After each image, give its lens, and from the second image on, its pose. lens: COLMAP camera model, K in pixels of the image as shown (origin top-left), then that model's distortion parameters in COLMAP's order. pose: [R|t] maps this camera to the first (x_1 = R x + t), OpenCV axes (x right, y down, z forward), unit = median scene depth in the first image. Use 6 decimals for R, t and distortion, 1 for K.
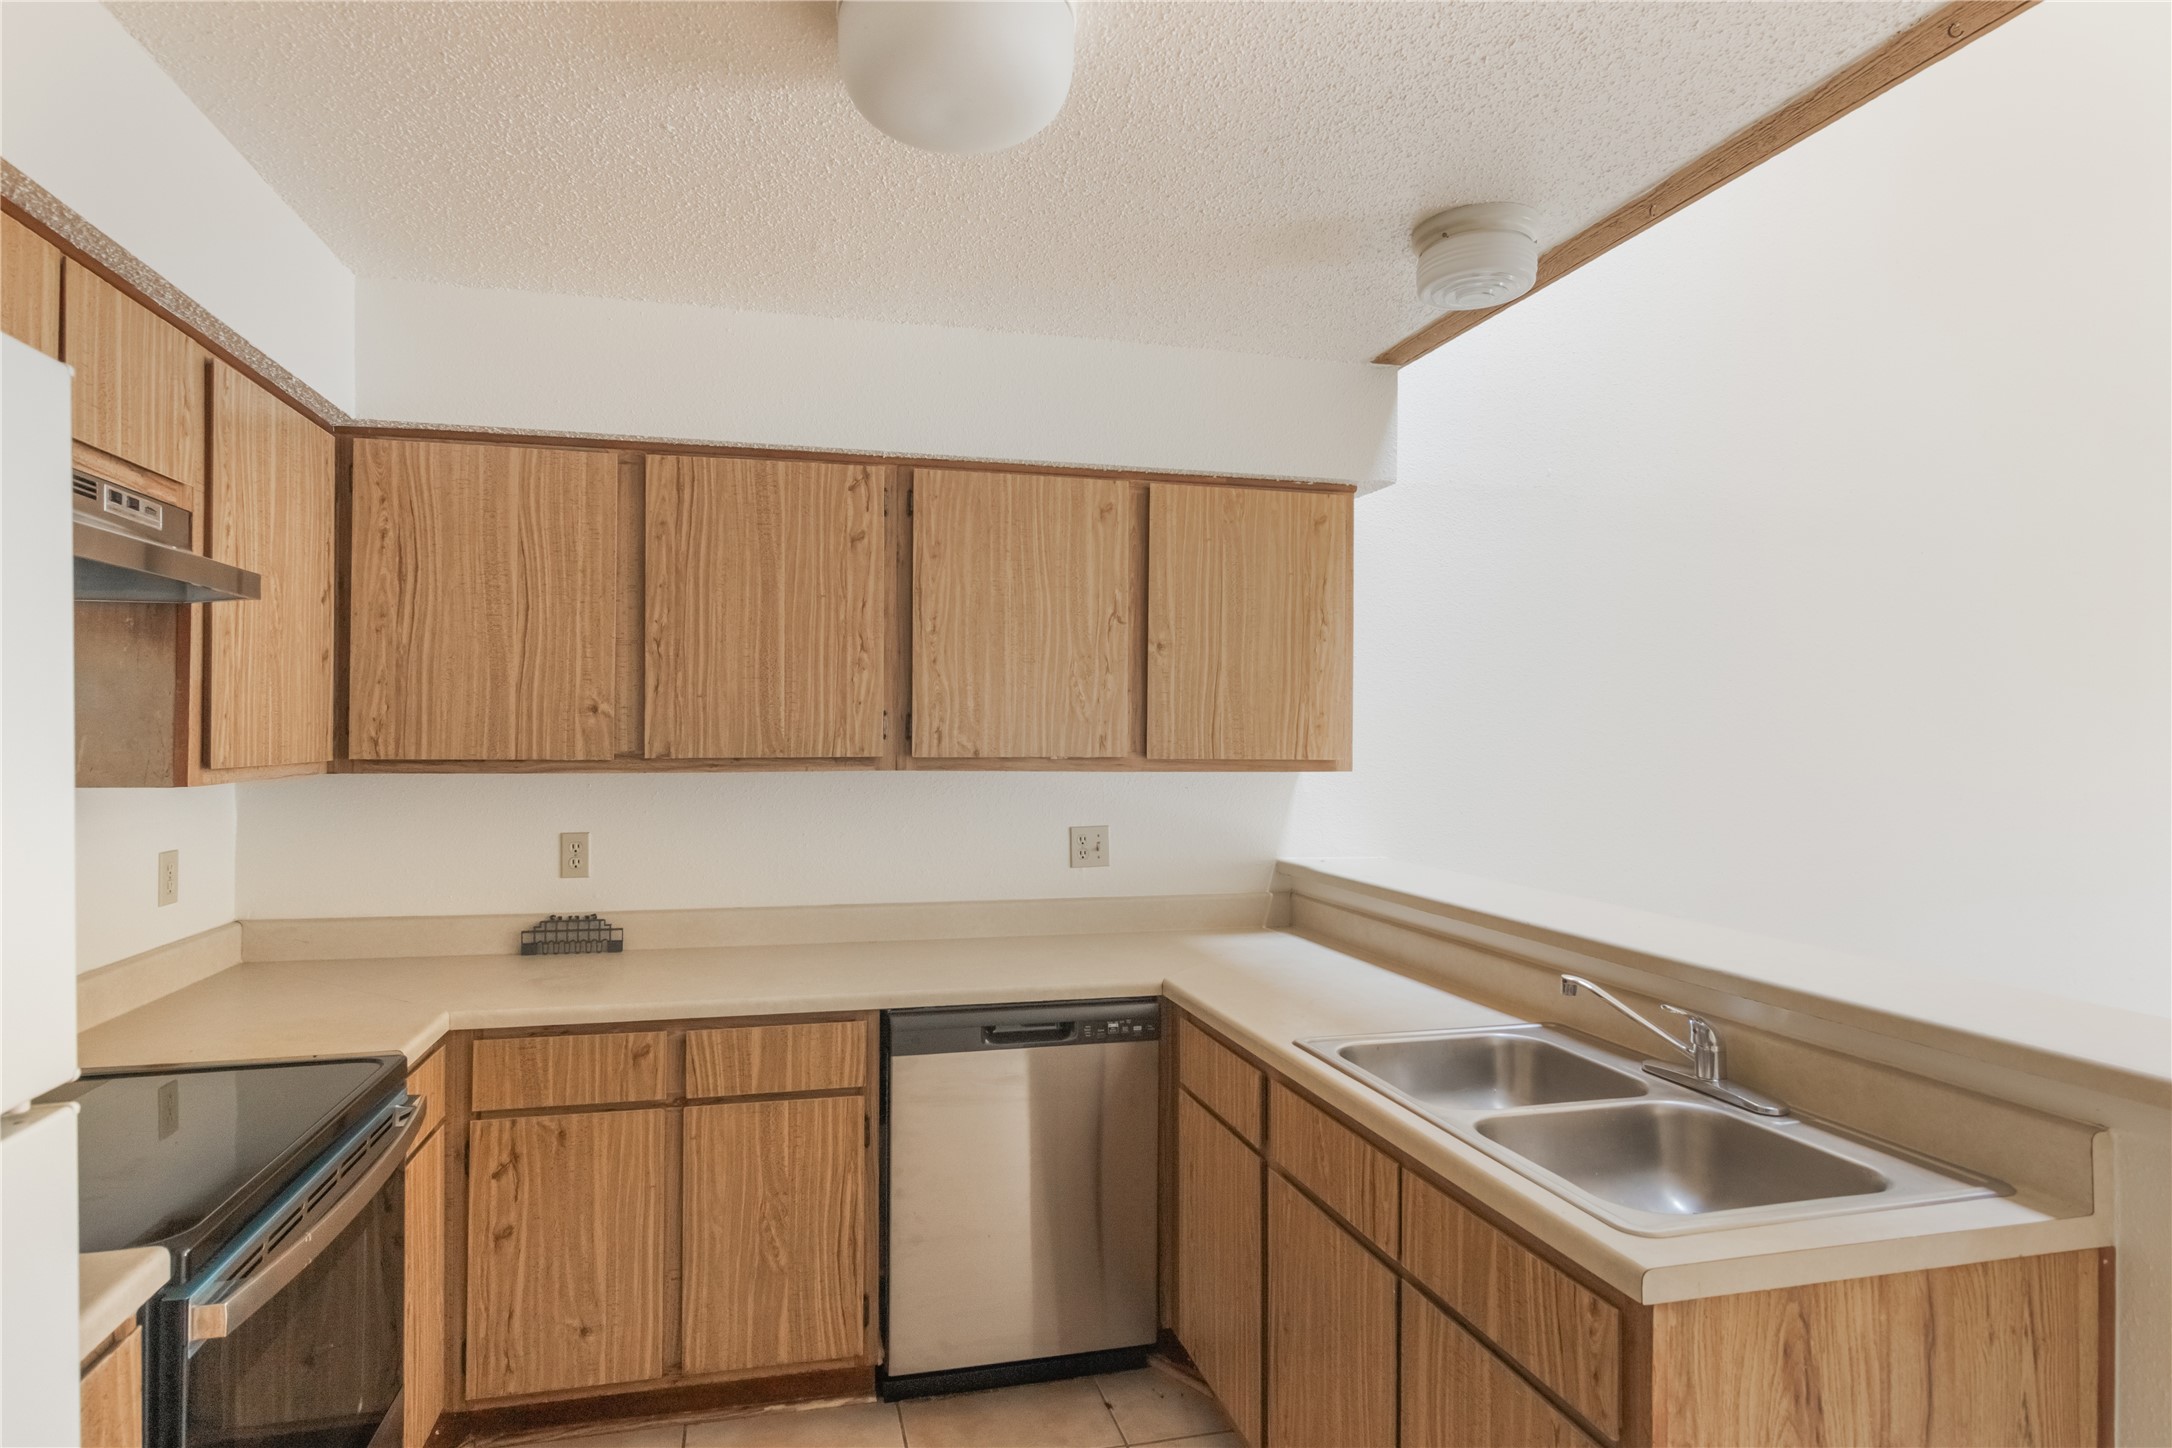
lens RADIAL K [[1137.4, 0, 1049.7], [0, 1137.4, 723.3], [0, 0, 1]] dist [-0.000980, -0.000042]
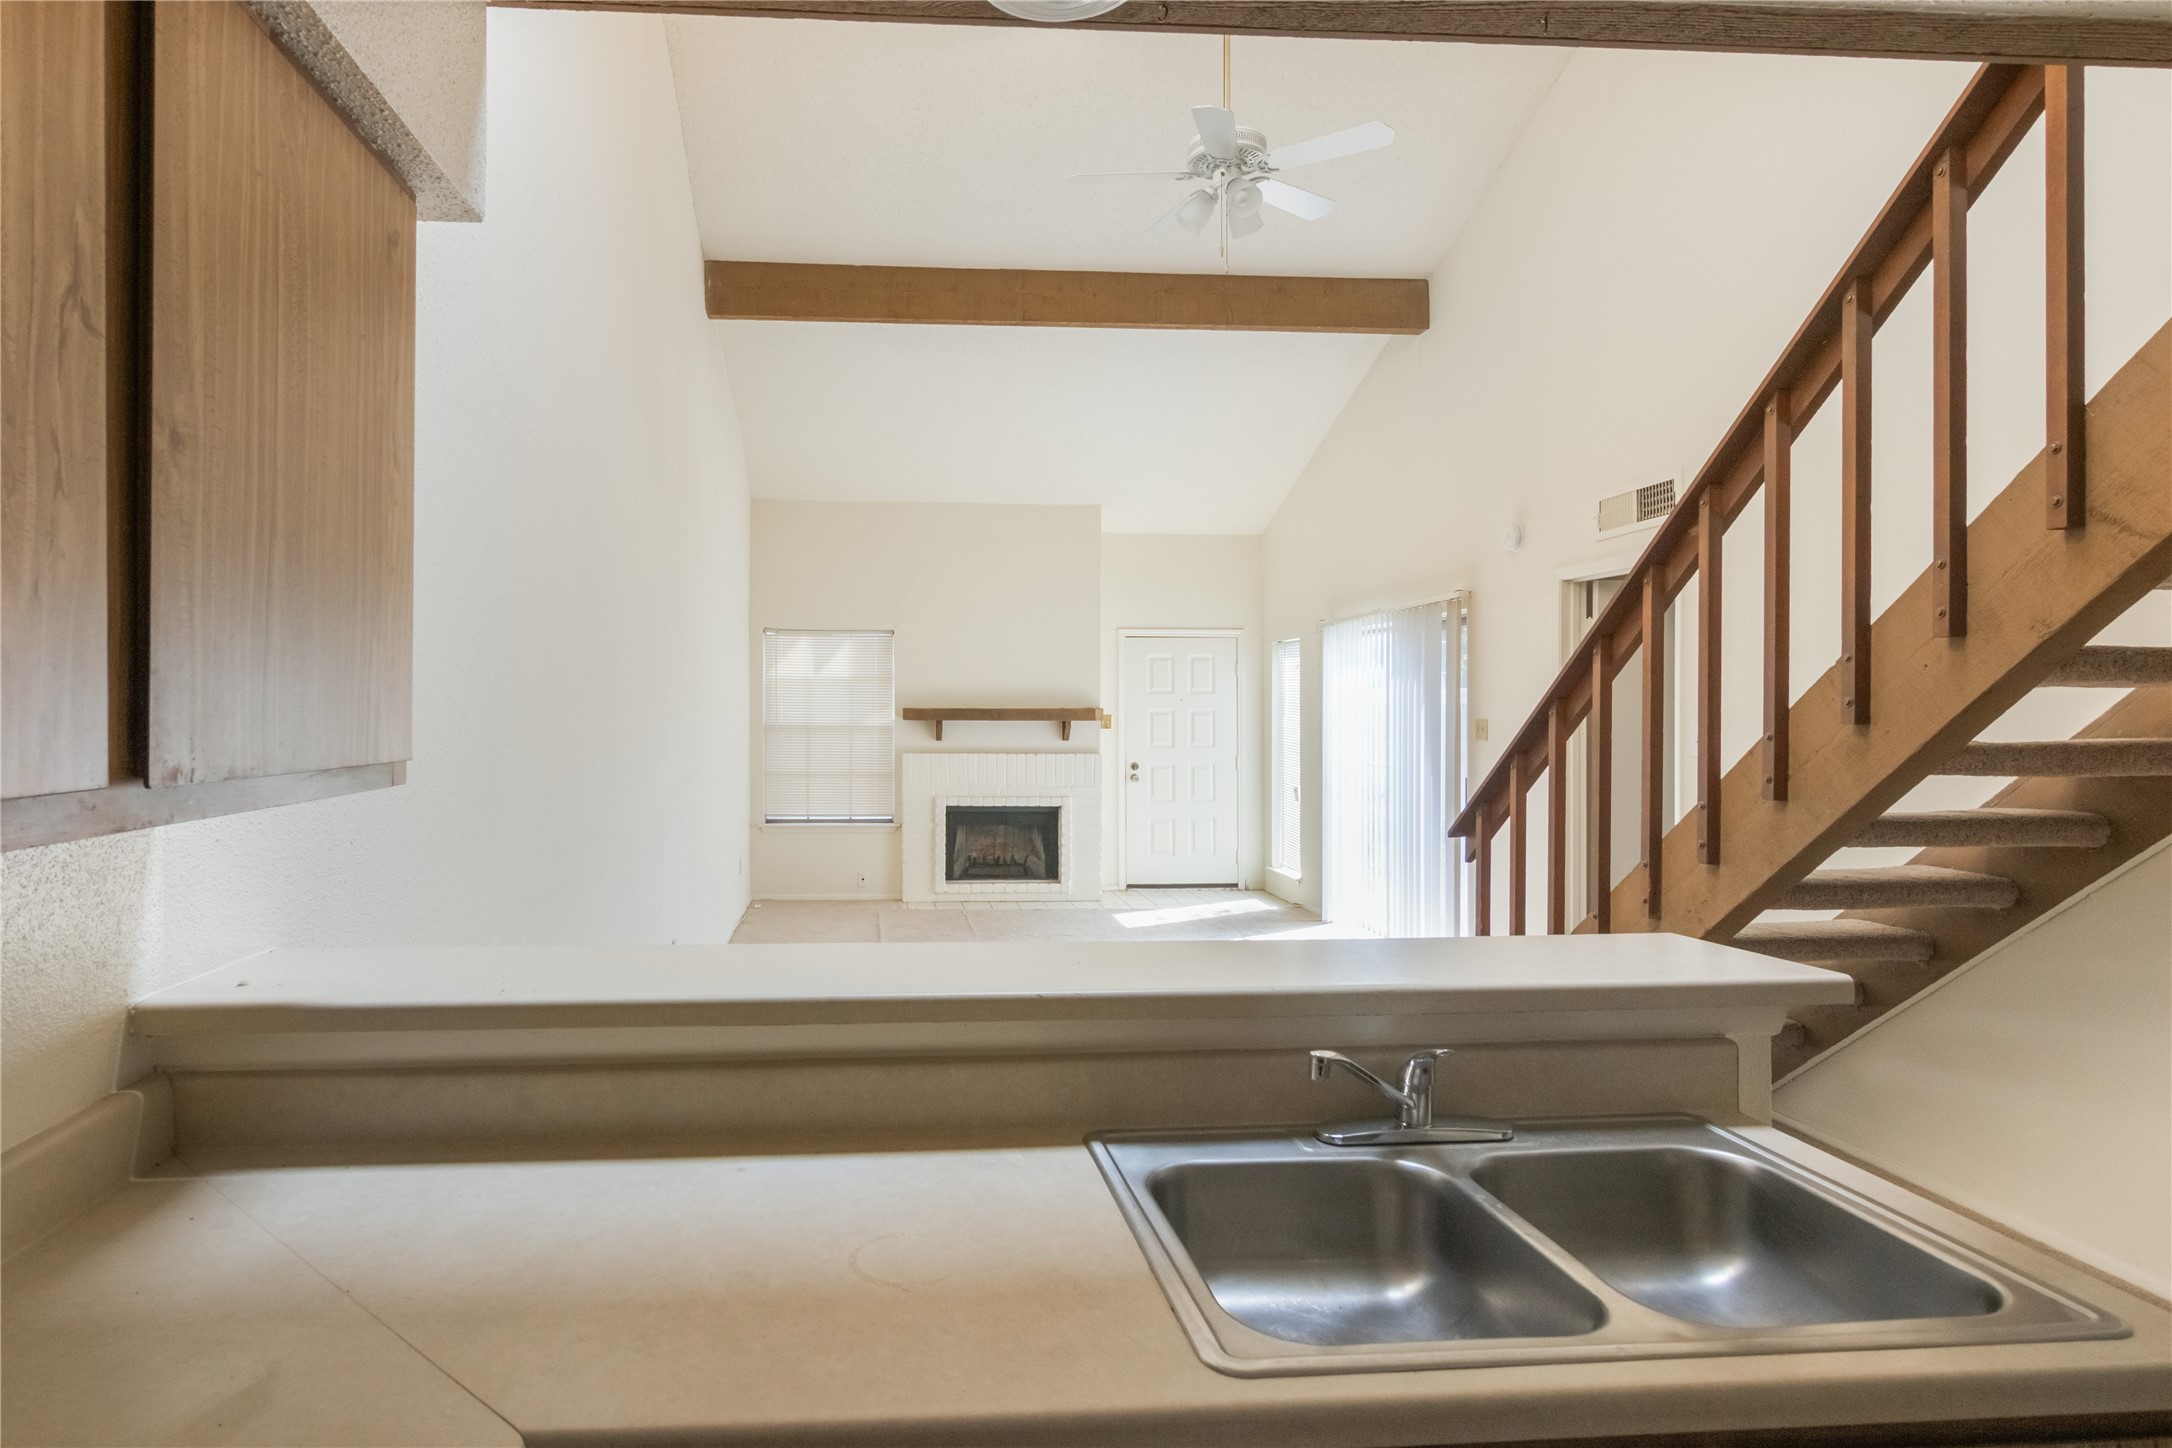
lens RADIAL K [[1180.6, 0, 949.4], [0, 1180.6, 706.8], [0, 0, 1]] dist [0.001752, 0.000040]
pose [[0.180528, -0.006967, 0.983545, -0.200541], [-0.008564, 0.999926, 0.008655, 0.004093], [-0.983533, -0.009986, 0.180455, 0.739540]]
